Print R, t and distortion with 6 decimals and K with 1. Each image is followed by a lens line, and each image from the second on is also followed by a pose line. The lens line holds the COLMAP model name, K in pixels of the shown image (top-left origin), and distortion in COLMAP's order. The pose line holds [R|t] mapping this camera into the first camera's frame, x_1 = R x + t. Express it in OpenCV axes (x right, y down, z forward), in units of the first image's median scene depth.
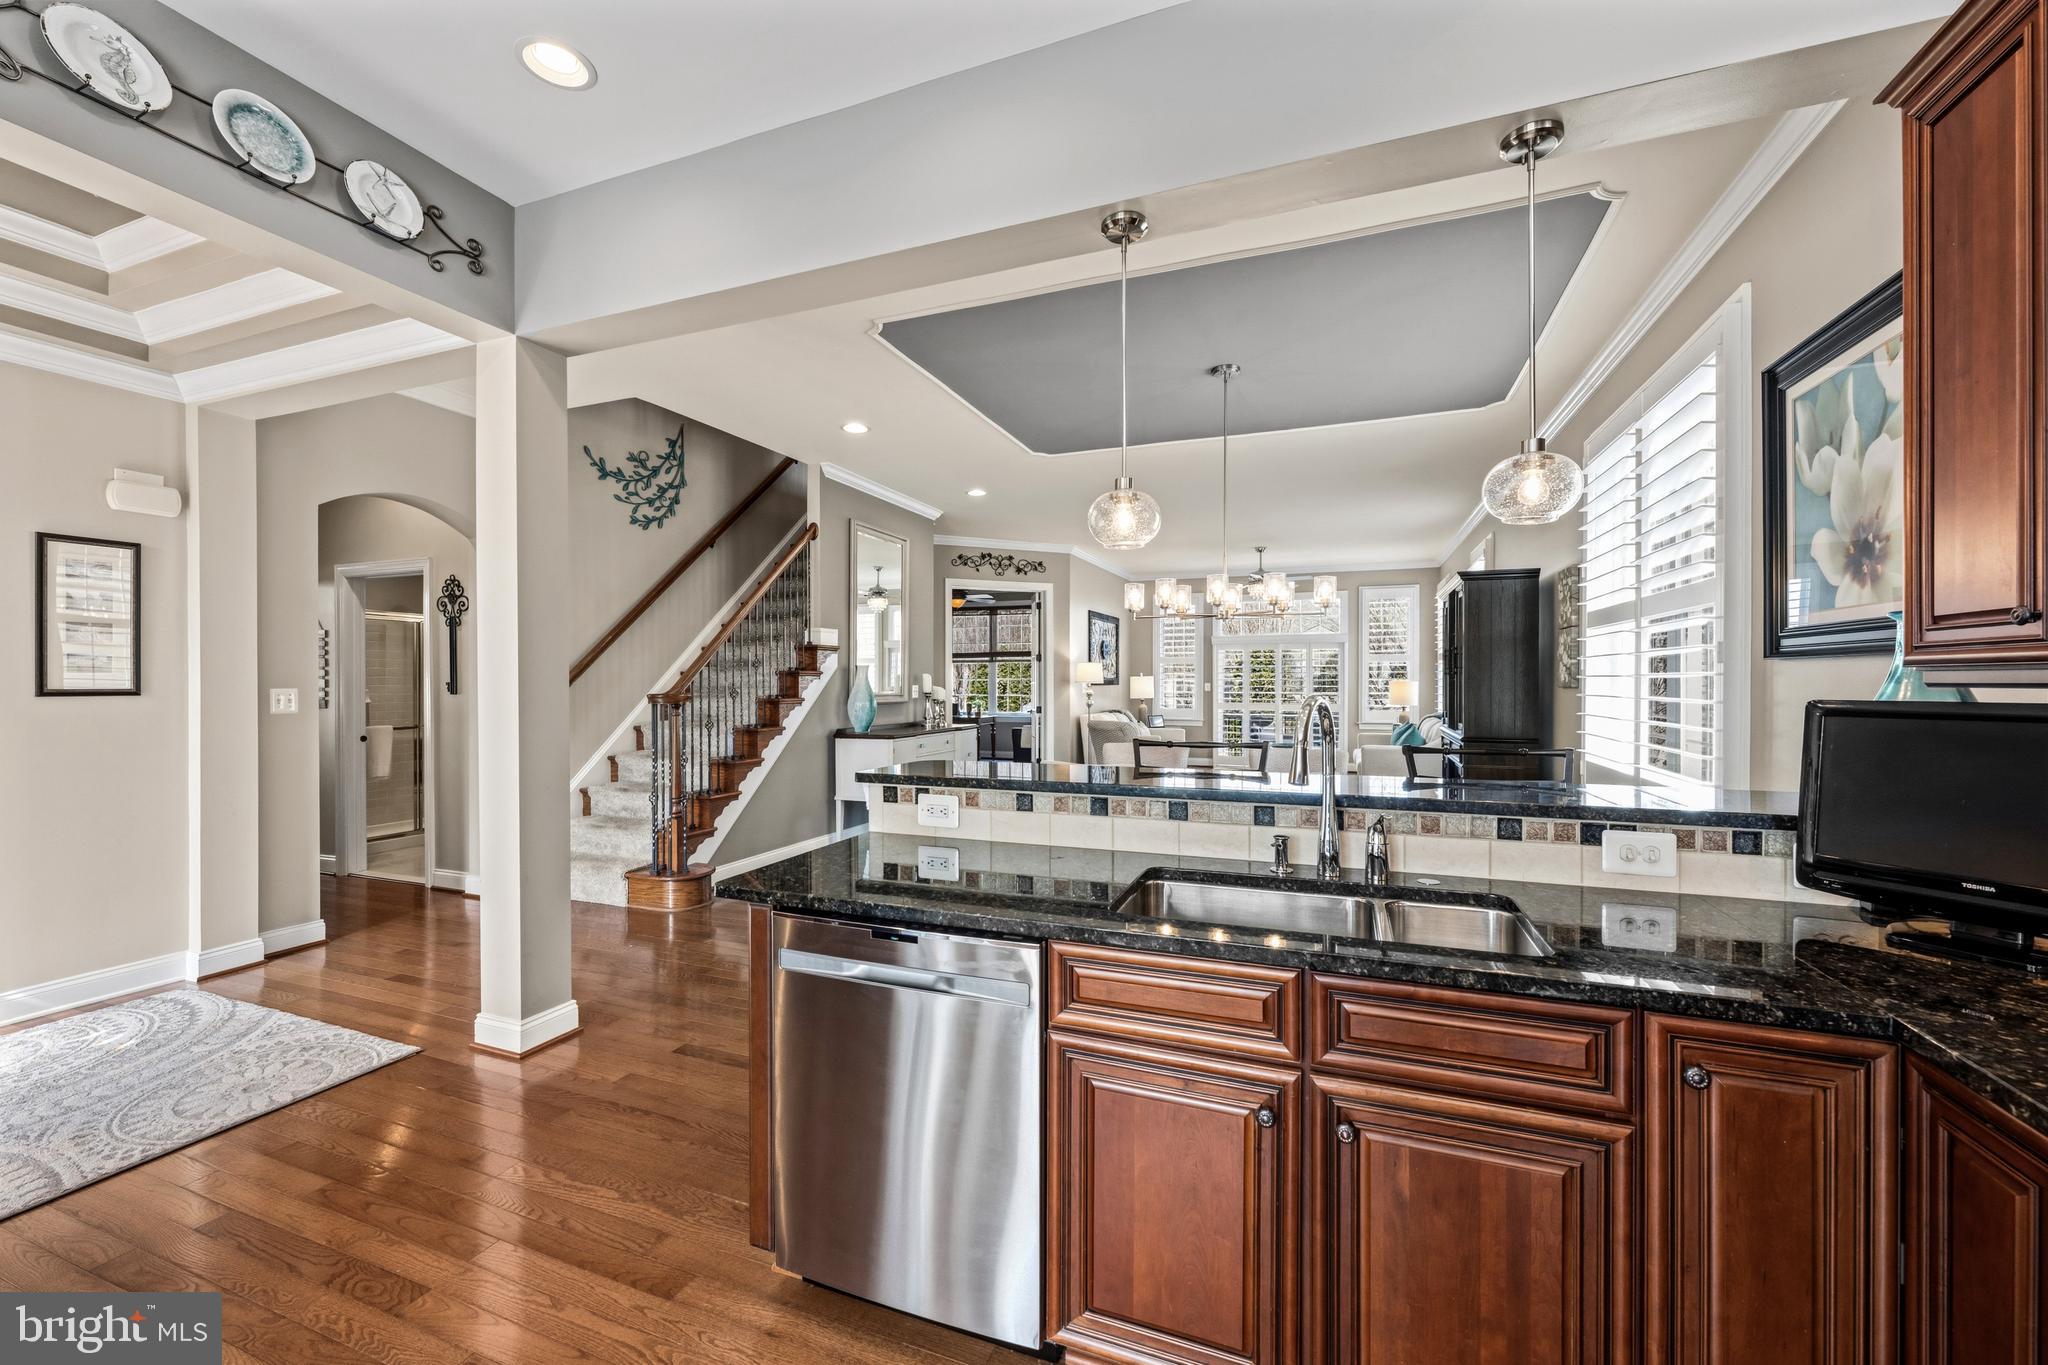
lens RADIAL K [[811.9, 0, 1049.7], [0, 811.9, 677.5], [0, 0, 1]] dist [-0.003239, 0.000634]
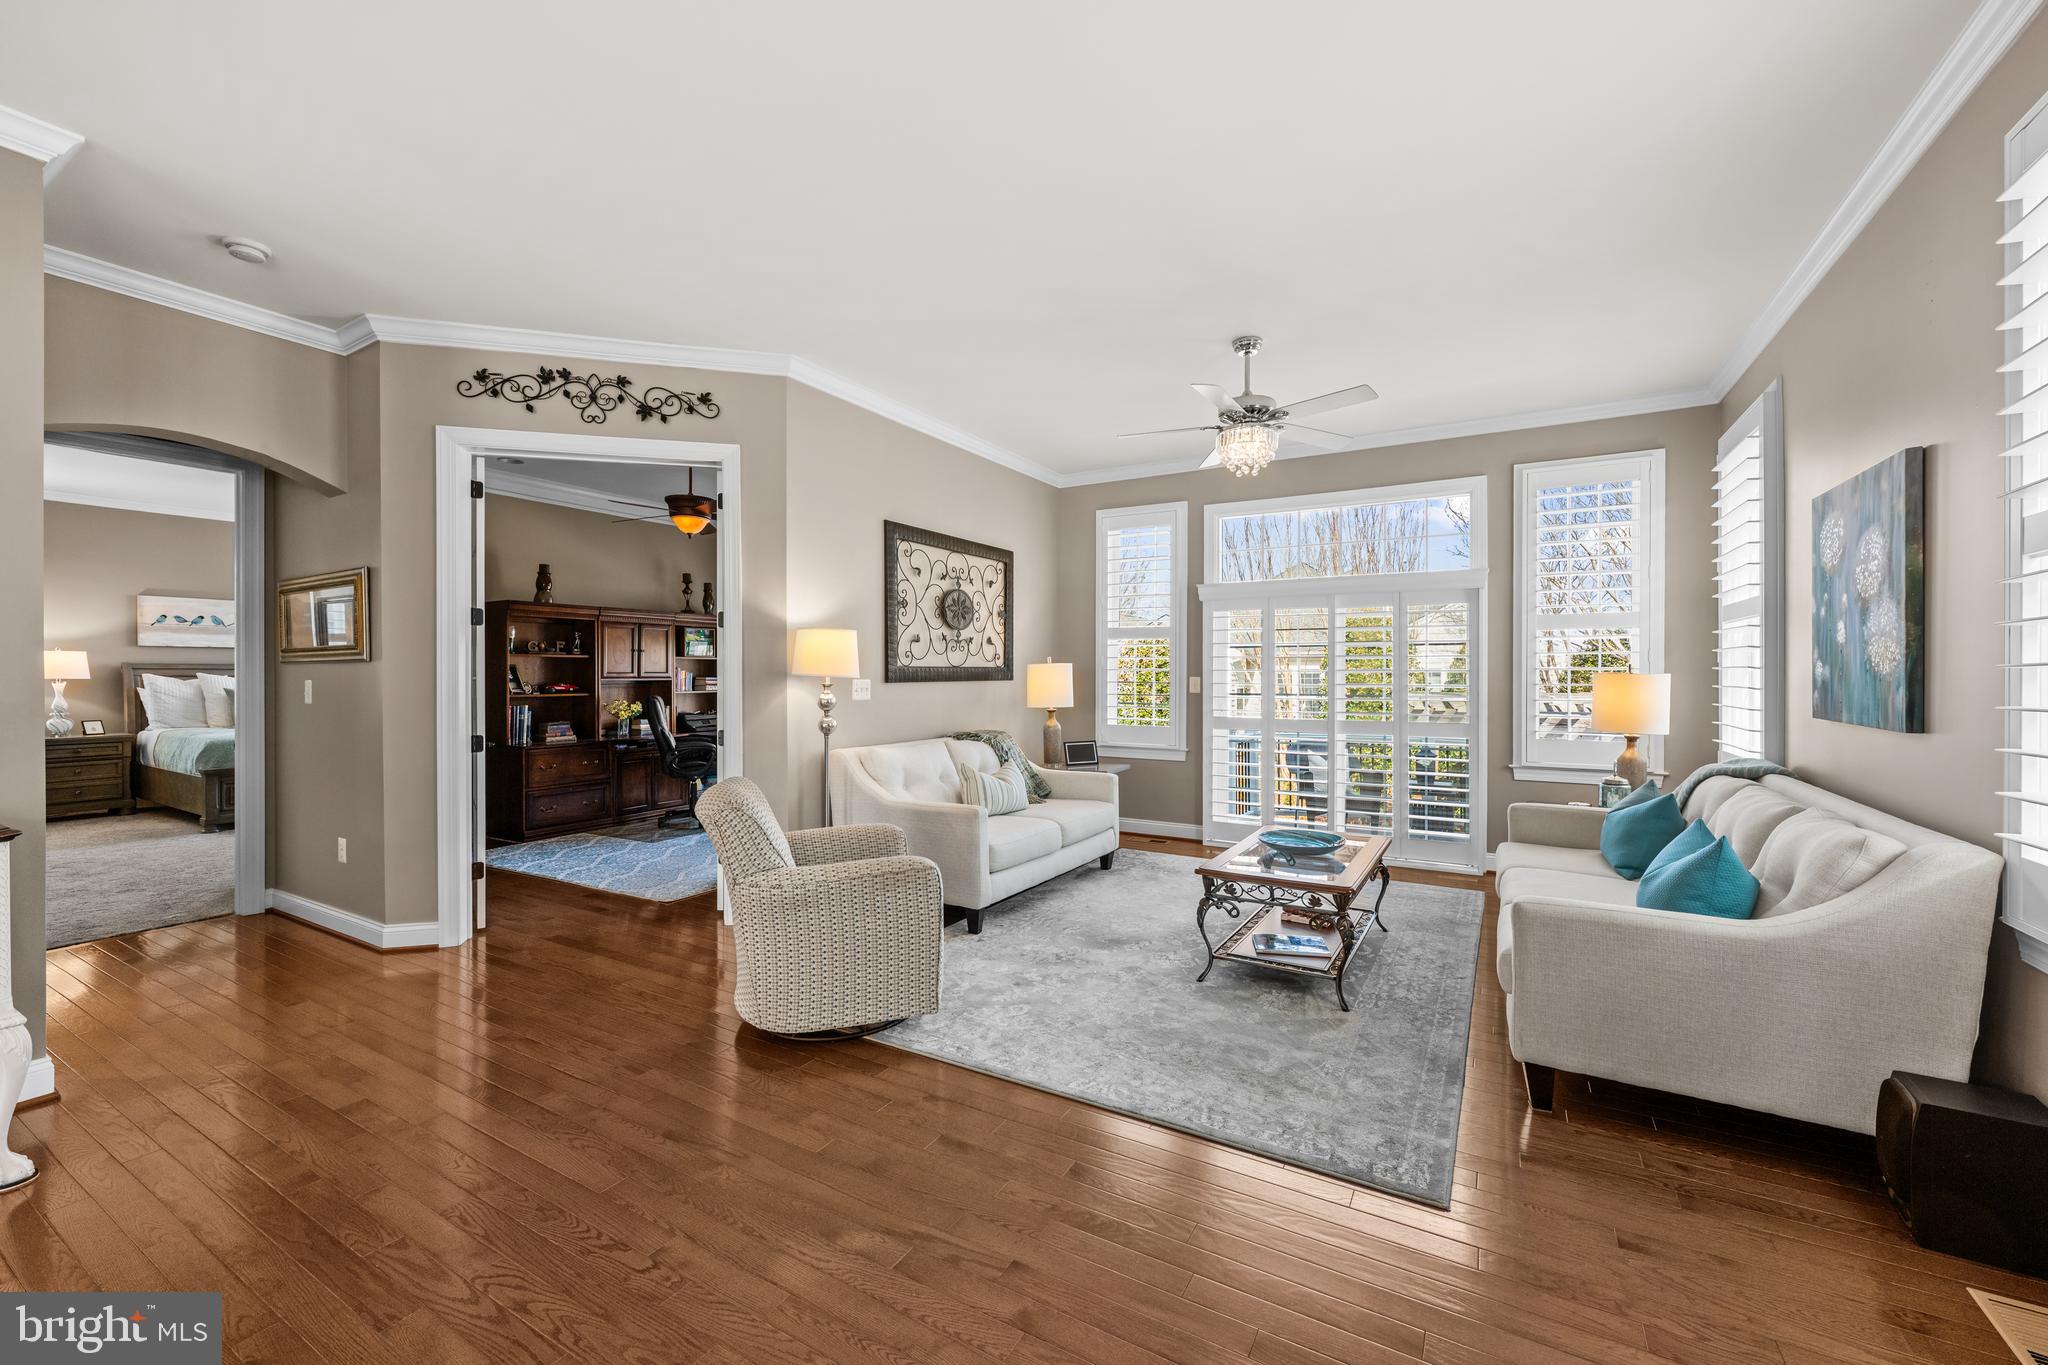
lens RADIAL K [[811.9, 0, 1034.0], [0, 811.9, 671.7], [0, 0, 1]] dist [-0.003239, 0.000634]
pose [[0.986233, 0.000469, -0.165362, 0.234680], [-0.000180, 0.999998, 0.001761, 0.003062], [0.165362, -0.001707, 0.986231, 0.618031]]
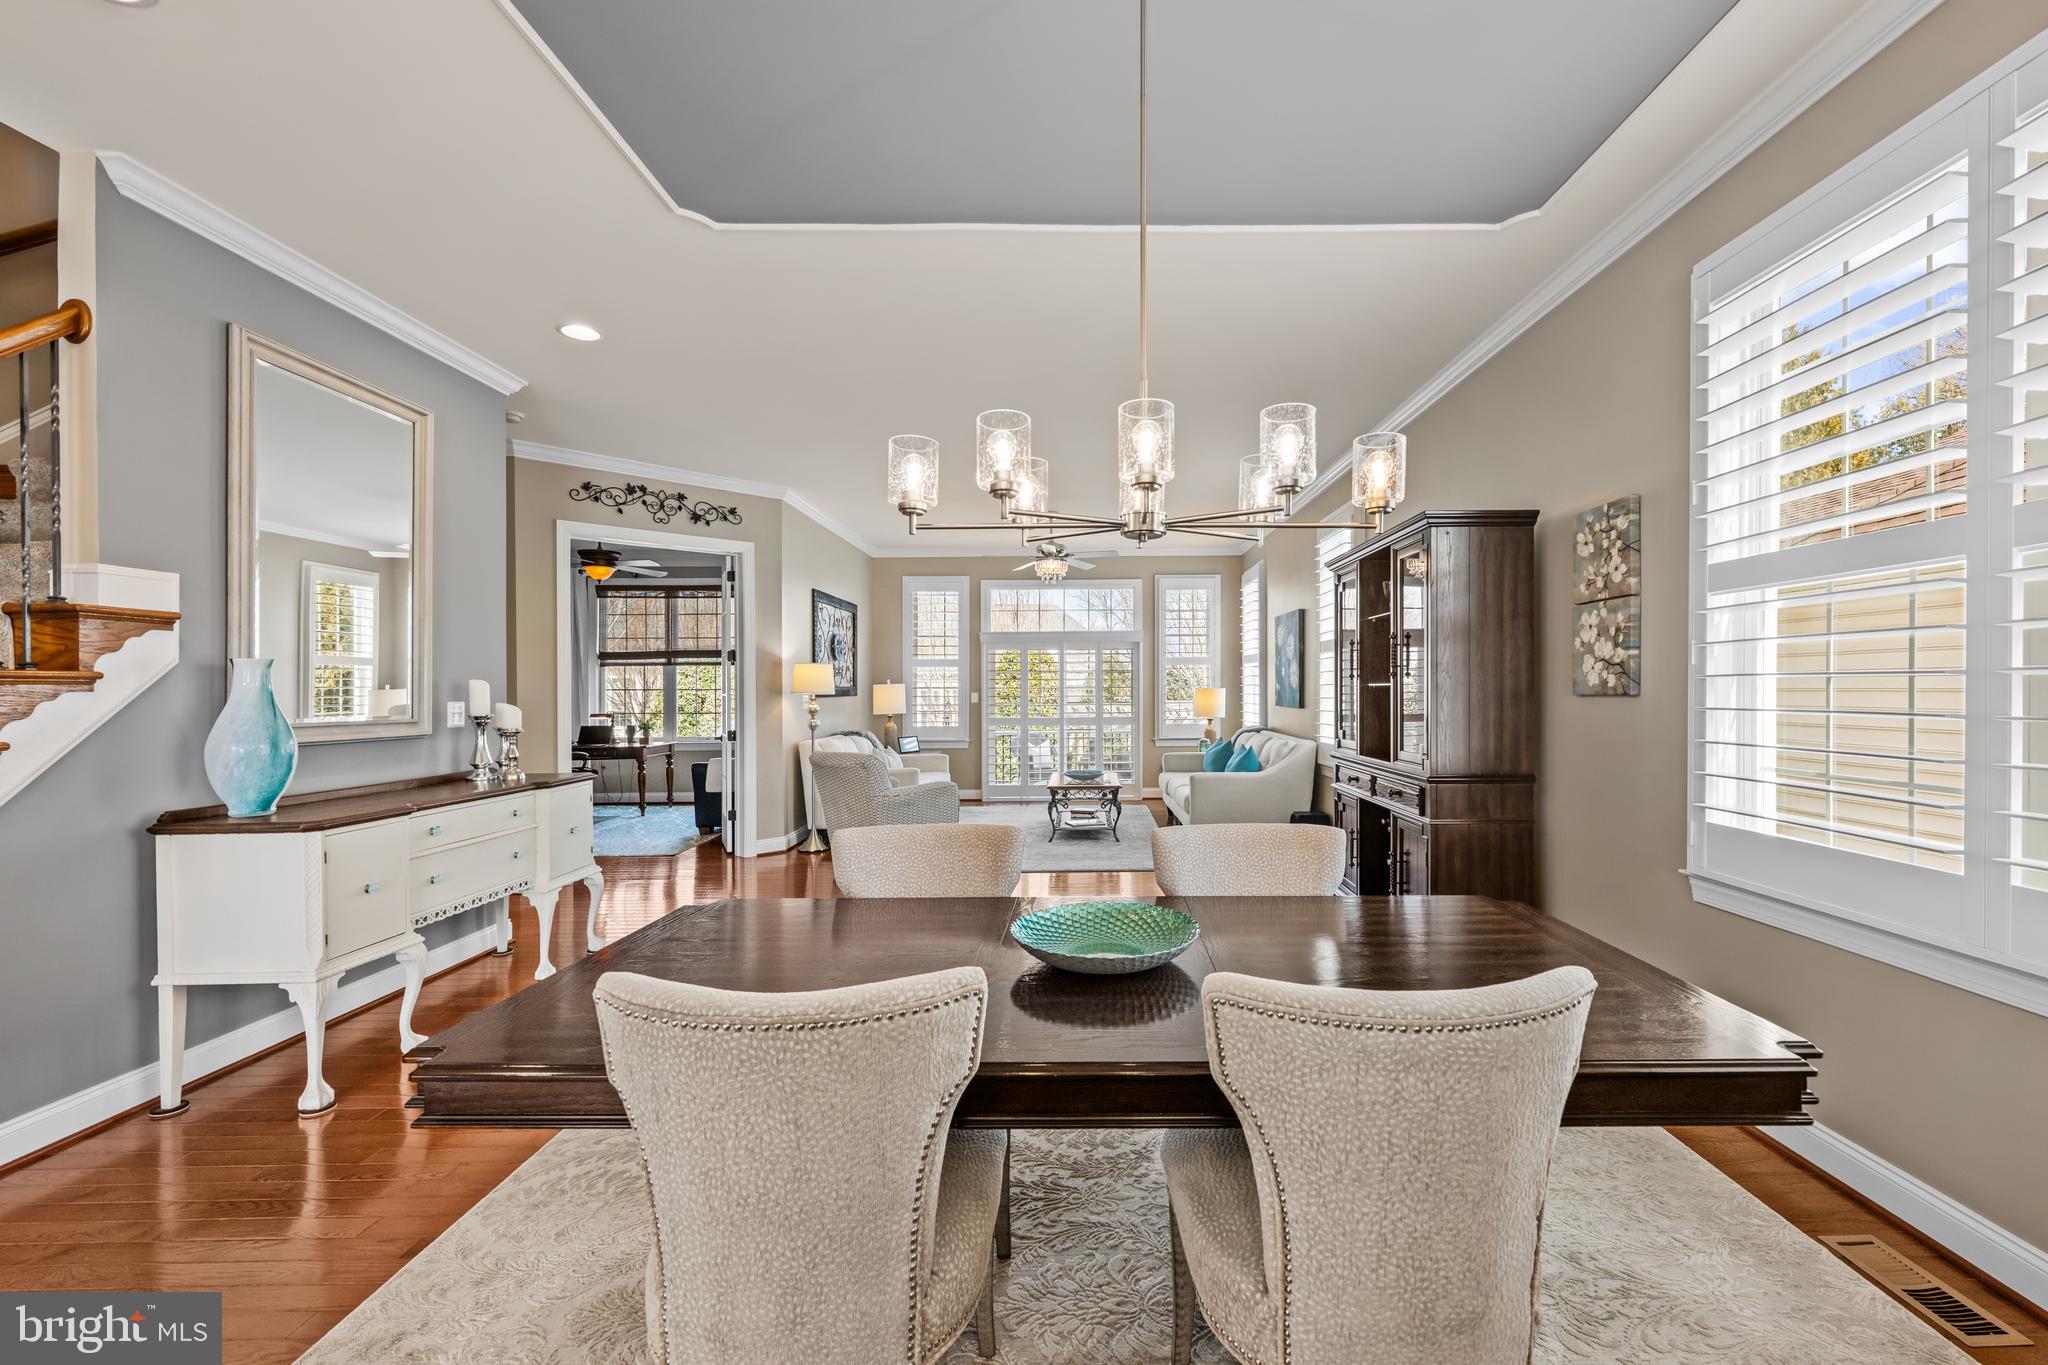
lens RADIAL K [[811.9, 0, 1092.1], [0, 811.9, 686.9], [0, 0, 1]] dist [-0.003239, 0.000634]
pose [[0.930888, -0.005927, 0.365258, 0.018548], [0.005843, 0.999982, 0.001336, 0.001344], [-0.365259, 0.000891, 0.930906, 0.295976]]
